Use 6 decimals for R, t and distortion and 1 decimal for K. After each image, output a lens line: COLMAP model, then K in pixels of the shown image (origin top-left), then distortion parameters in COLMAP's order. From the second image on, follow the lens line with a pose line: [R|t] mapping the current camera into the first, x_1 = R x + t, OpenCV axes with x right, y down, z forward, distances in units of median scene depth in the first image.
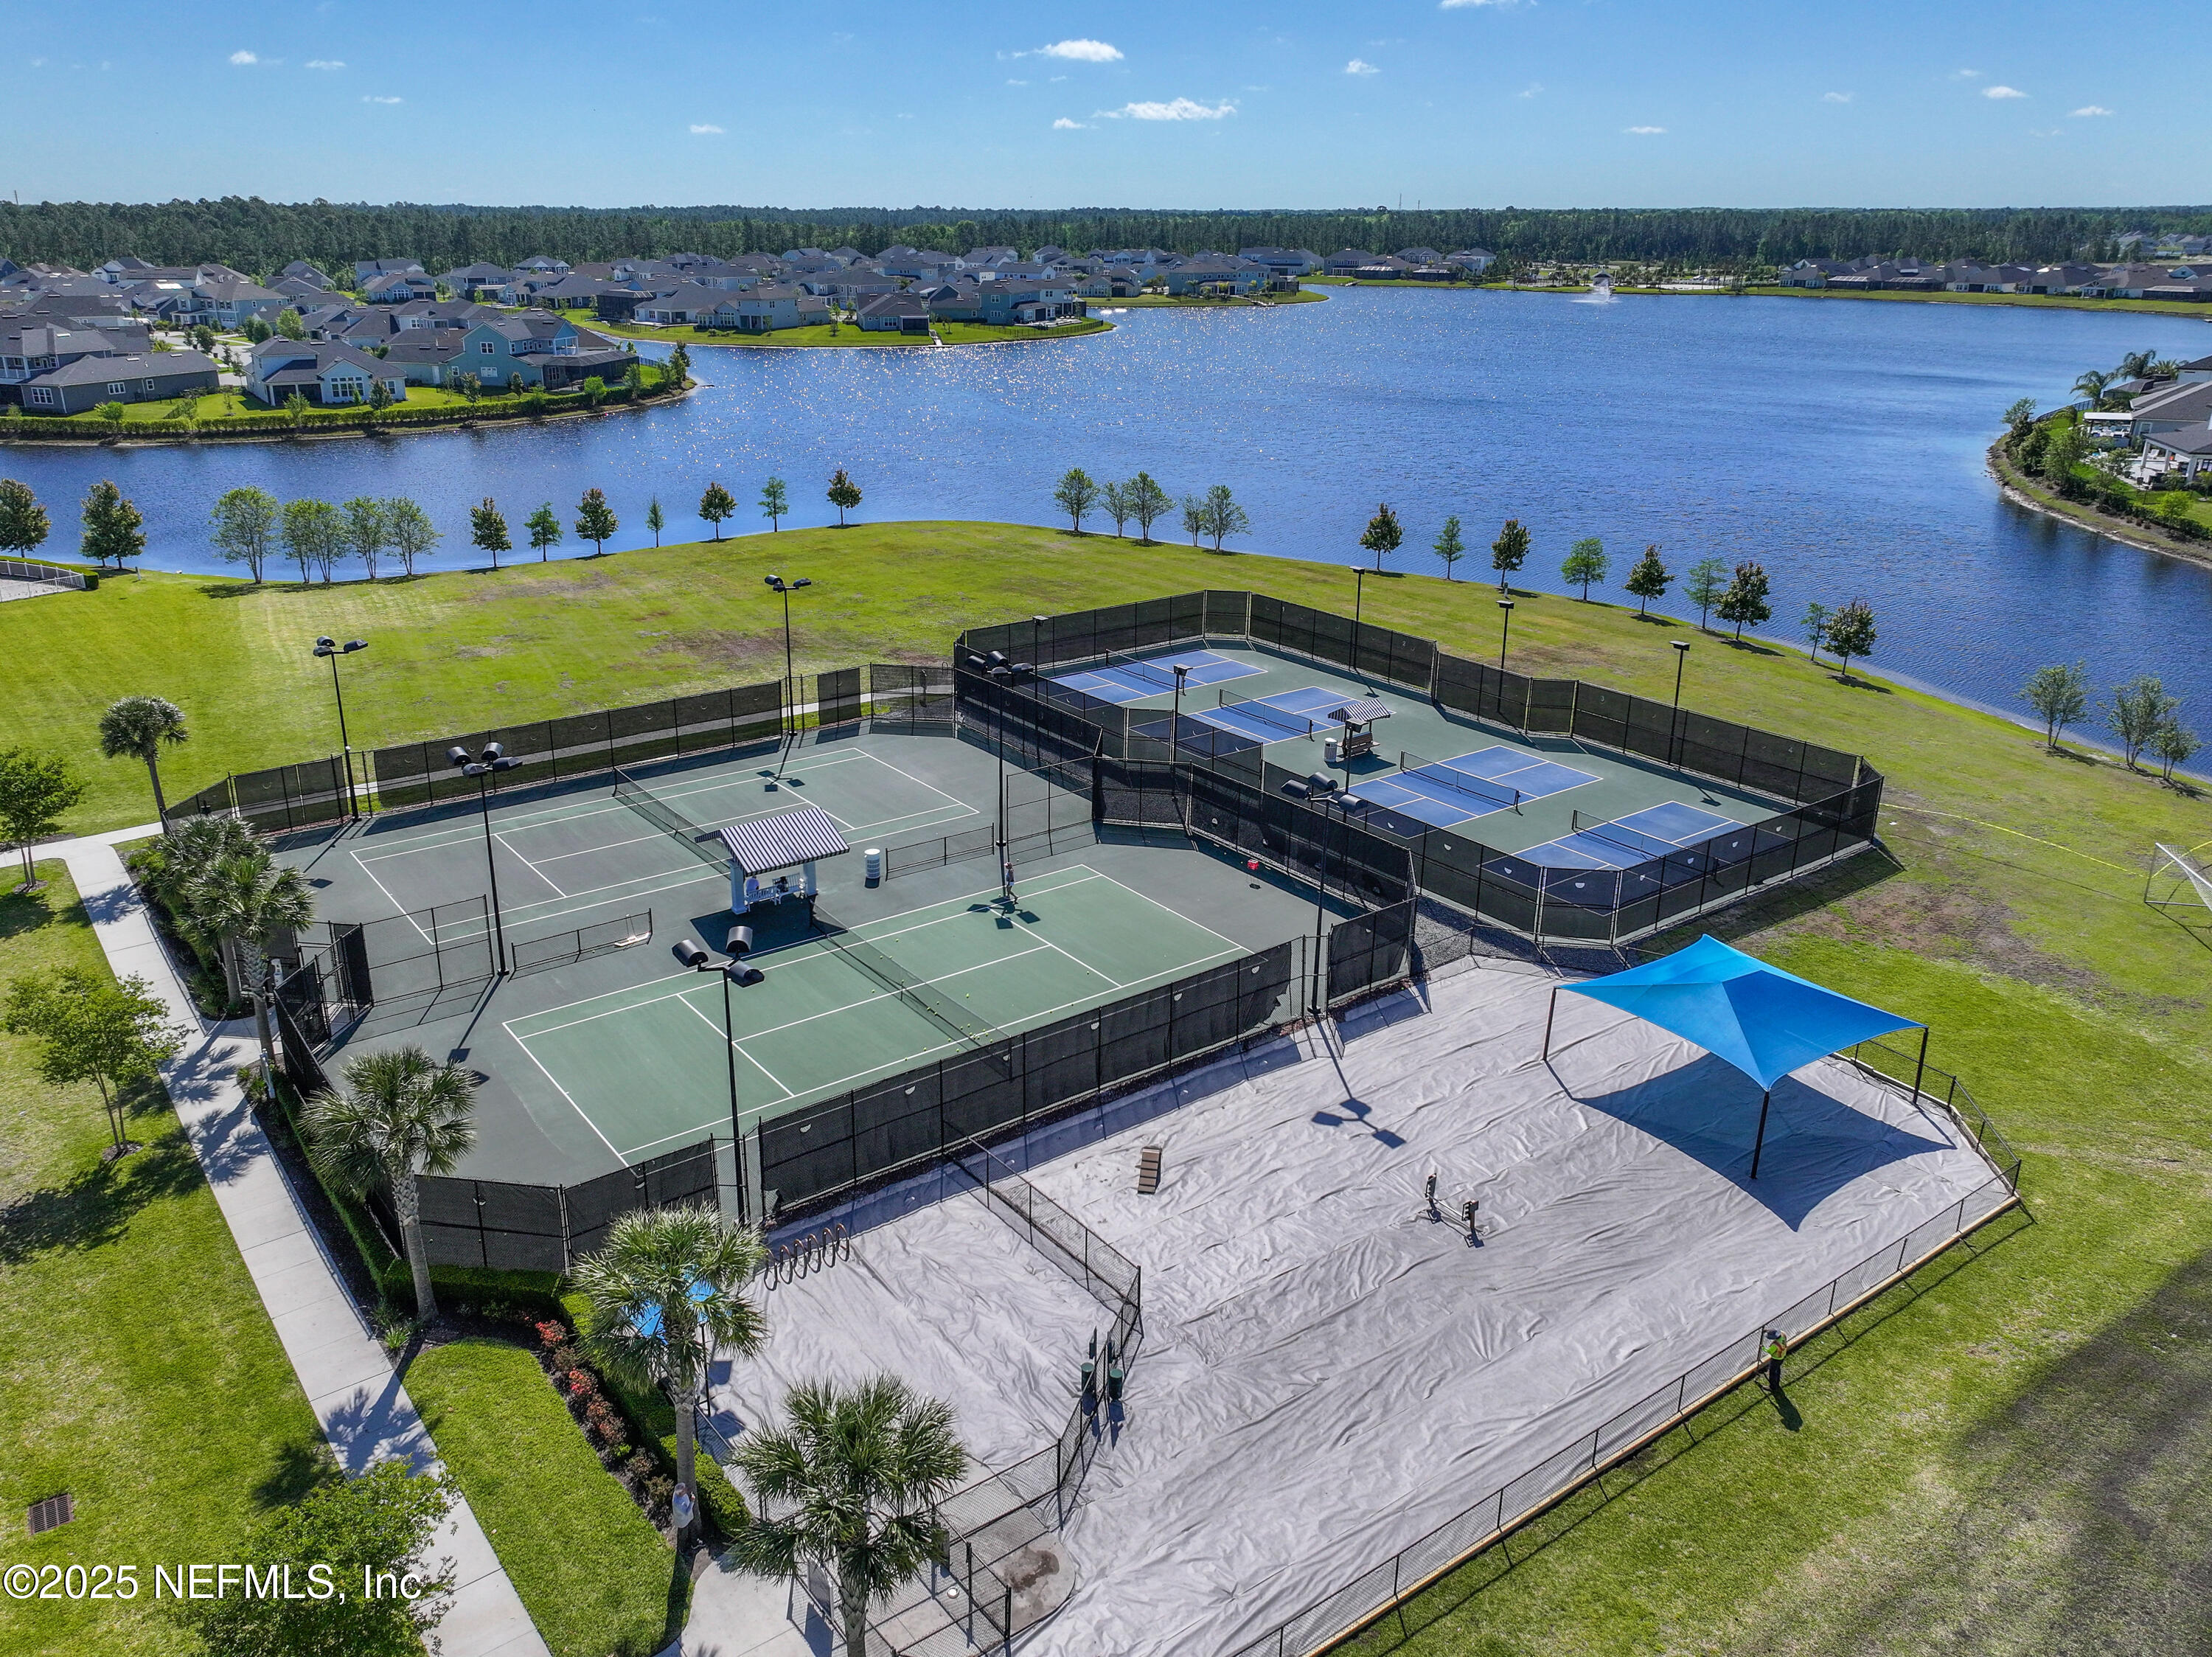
lens RADIAL K [[1604.1, 0, 1045.9], [0, 1604.1, 860.1], [0, 0, 1]] dist [0.001021, 0.008891]
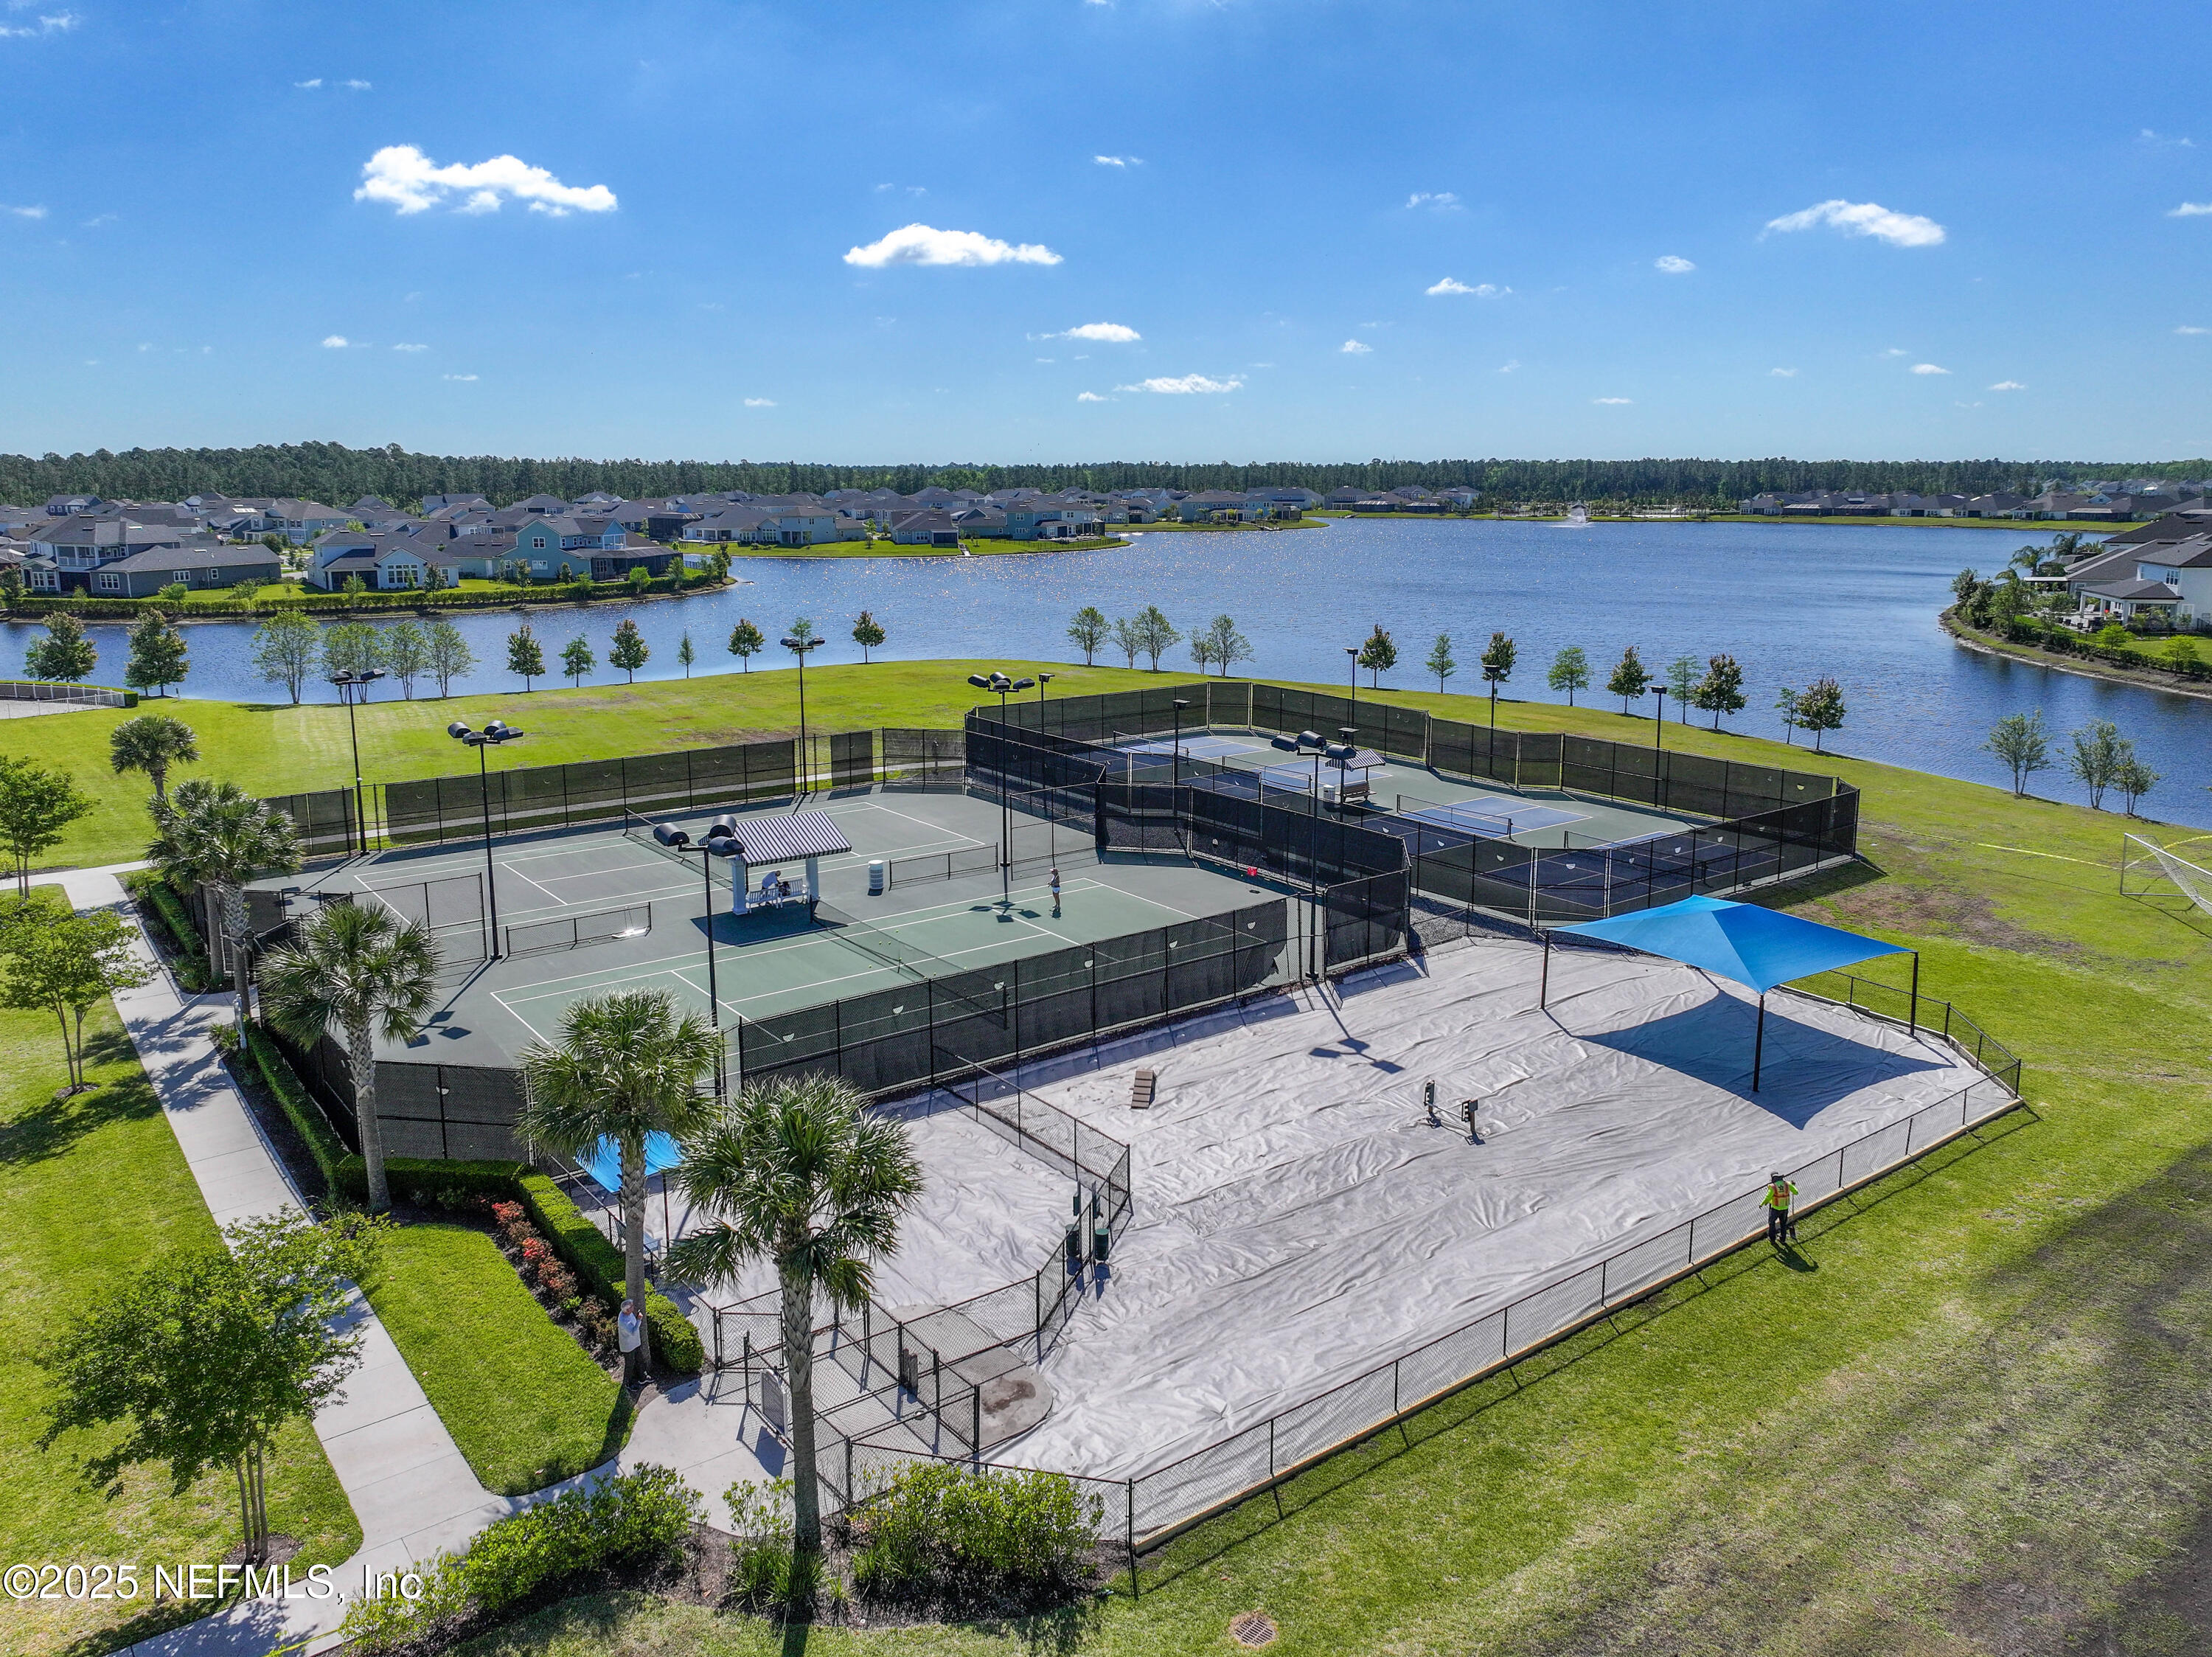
lens RADIAL K [[1549.5, 0, 1109.8], [0, 1549.5, 825.8], [0, 0, 1]] dist [0.000659, 0.008965]
pose [[0.999694, -0.007860, 0.023450, 0.019623], [0.011516, 0.987034, -0.160100, 0.156080], [-0.021887, 0.160321, 0.986822, 0.036606]]
